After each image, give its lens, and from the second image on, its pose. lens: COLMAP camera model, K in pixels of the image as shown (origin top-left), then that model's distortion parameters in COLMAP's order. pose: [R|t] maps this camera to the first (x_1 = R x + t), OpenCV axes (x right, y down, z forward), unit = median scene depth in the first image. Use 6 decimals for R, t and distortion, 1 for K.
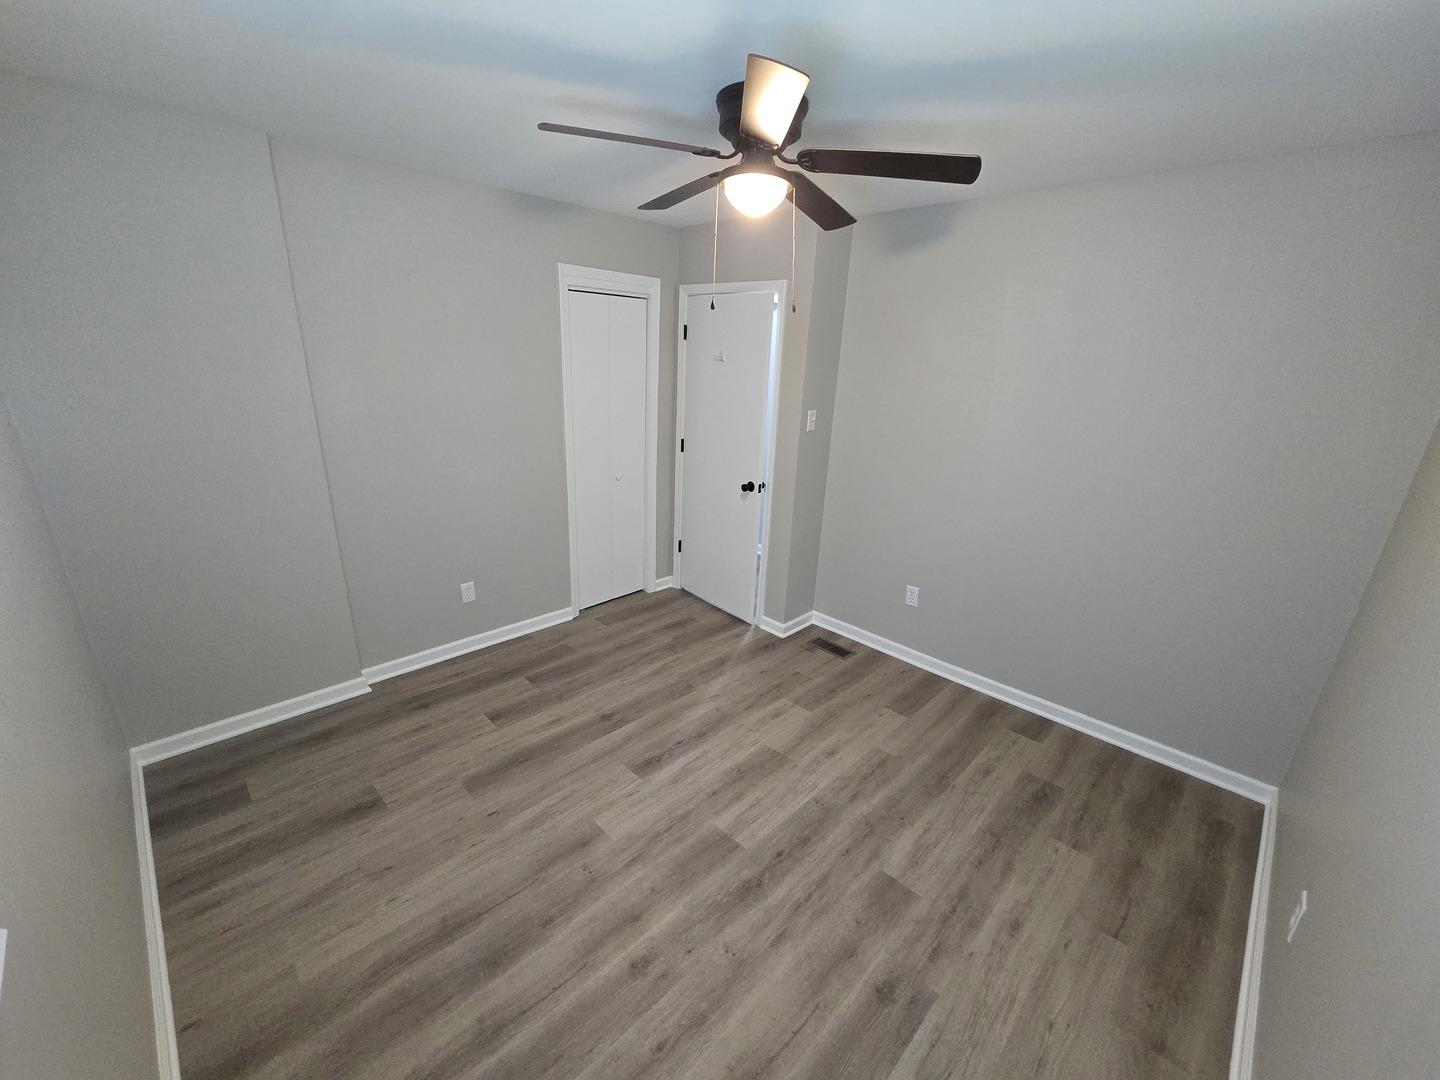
lens RADIAL K [[587.6, 0, 715.6], [0, 587.6, 544.5], [0, 0, 1]] dist [-0.003782, 0.000229]
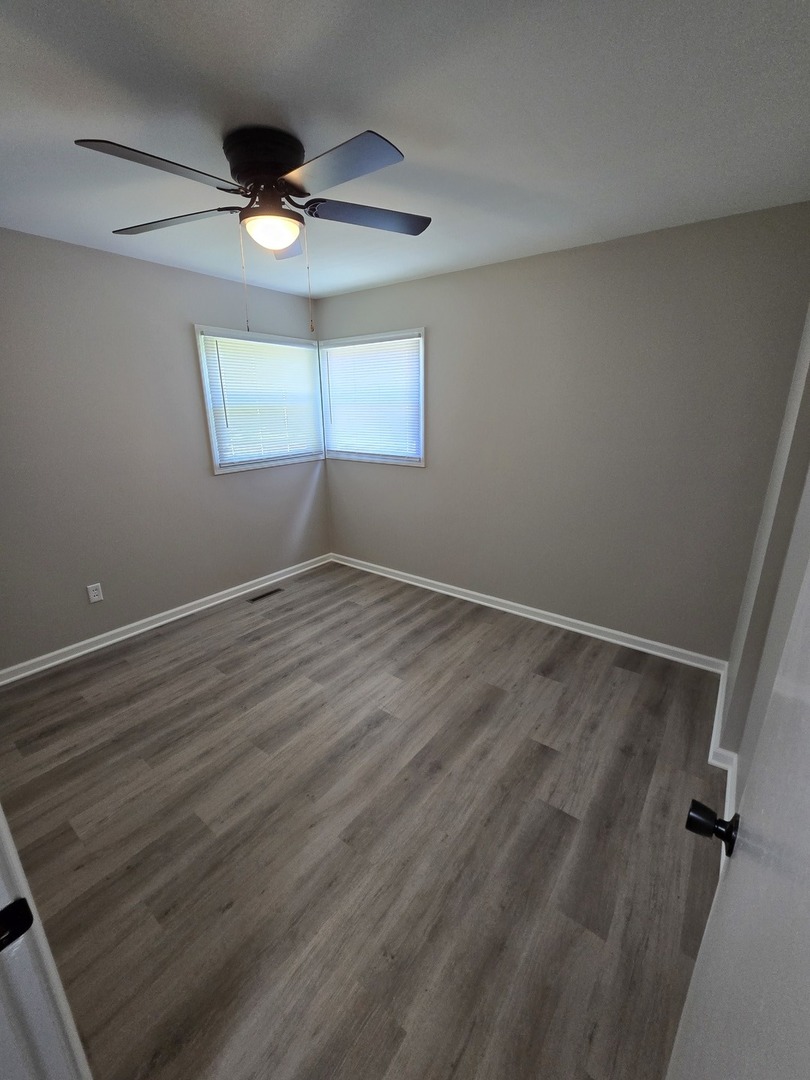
lens RADIAL K [[440.7, 0, 403.0], [0, 440.7, 536.2], [0, 0, 1]] dist [-0.003782, 0.000229]
pose [[-0.990961, 0.009525, -0.133813, -0.052962], [-0.068706, 0.820694, 0.567222, -0.469629], [0.115222, 0.571288, -0.812621, 1.602300]]
